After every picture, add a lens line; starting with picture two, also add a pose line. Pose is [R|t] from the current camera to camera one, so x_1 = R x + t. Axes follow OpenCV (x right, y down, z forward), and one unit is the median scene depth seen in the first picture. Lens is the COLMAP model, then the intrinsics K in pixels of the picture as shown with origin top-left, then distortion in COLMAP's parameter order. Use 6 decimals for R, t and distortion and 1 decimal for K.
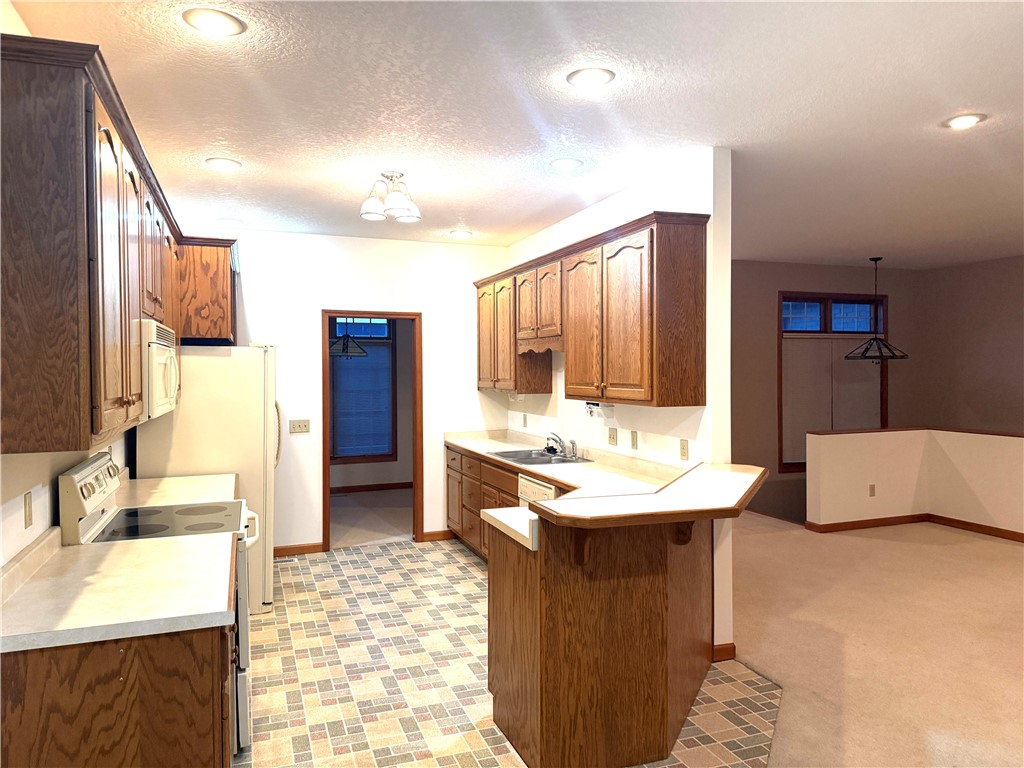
lens RADIAL K [[737.9, 0, 505.6], [0, 737.9, 385.6], [0, 0, 1]] dist [0.051598, -0.045117]
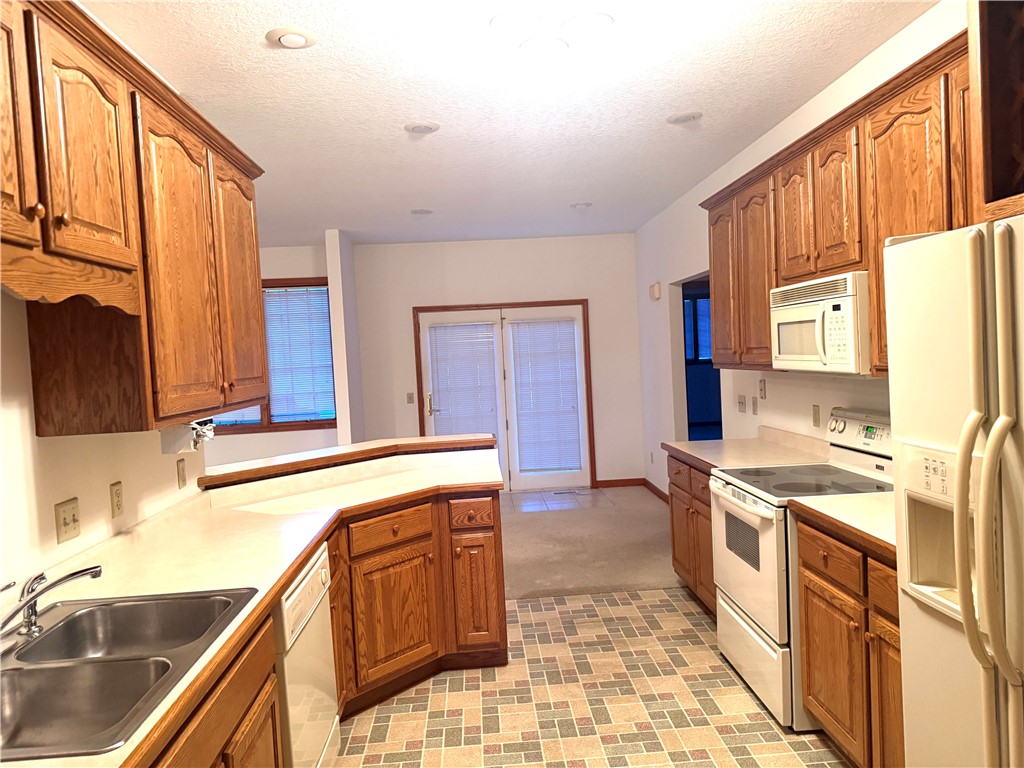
lens RADIAL K [[737.9, 0, 505.6], [0, 737.9, 385.6], [0, 0, 1]] dist [0.051598, -0.045117]
pose [[-0.954995, 0.043290, 0.293446, -0.267420], [0.063763, 0.996126, 0.060561, -0.021664], [-0.289688, 0.076546, -0.954055, 1.526745]]
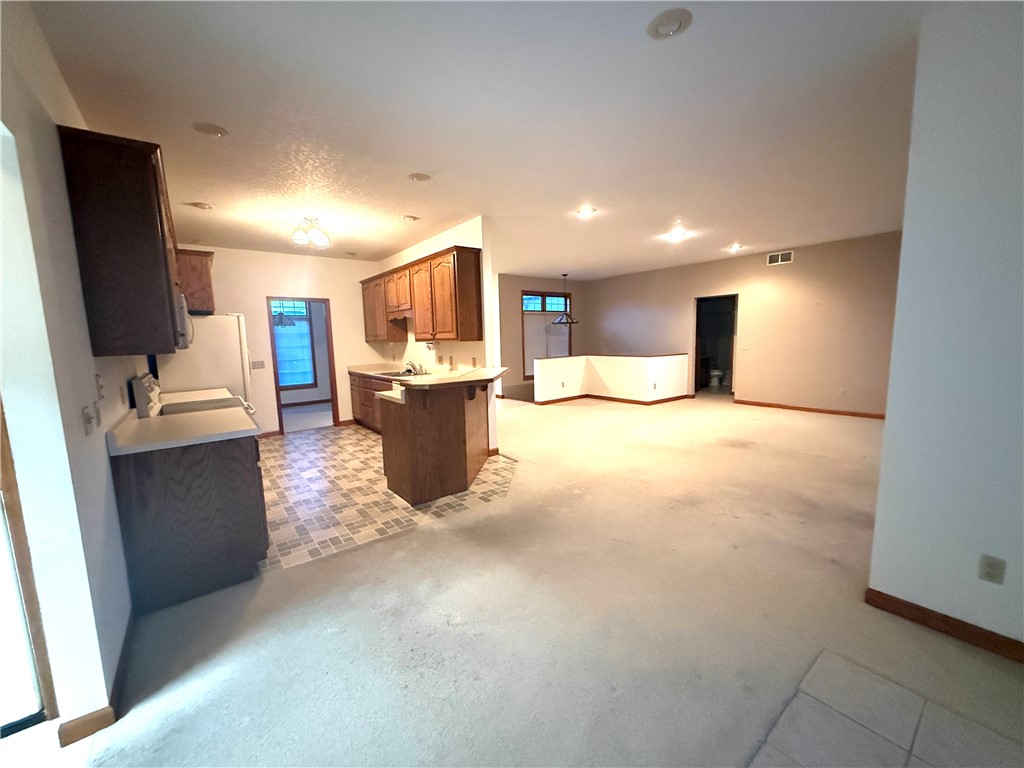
lens RADIAL K [[411.0, 0, 512.0], [0, 411.0, 384.0], [0, 0, 1]] dist [-0.003651, -0.000142]
pose [[0.951768, -0.055535, 0.301750, -0.012010], [0.027043, 0.994839, 0.097797, 0.036279], [-0.305623, -0.084920, 0.948358, -0.147682]]
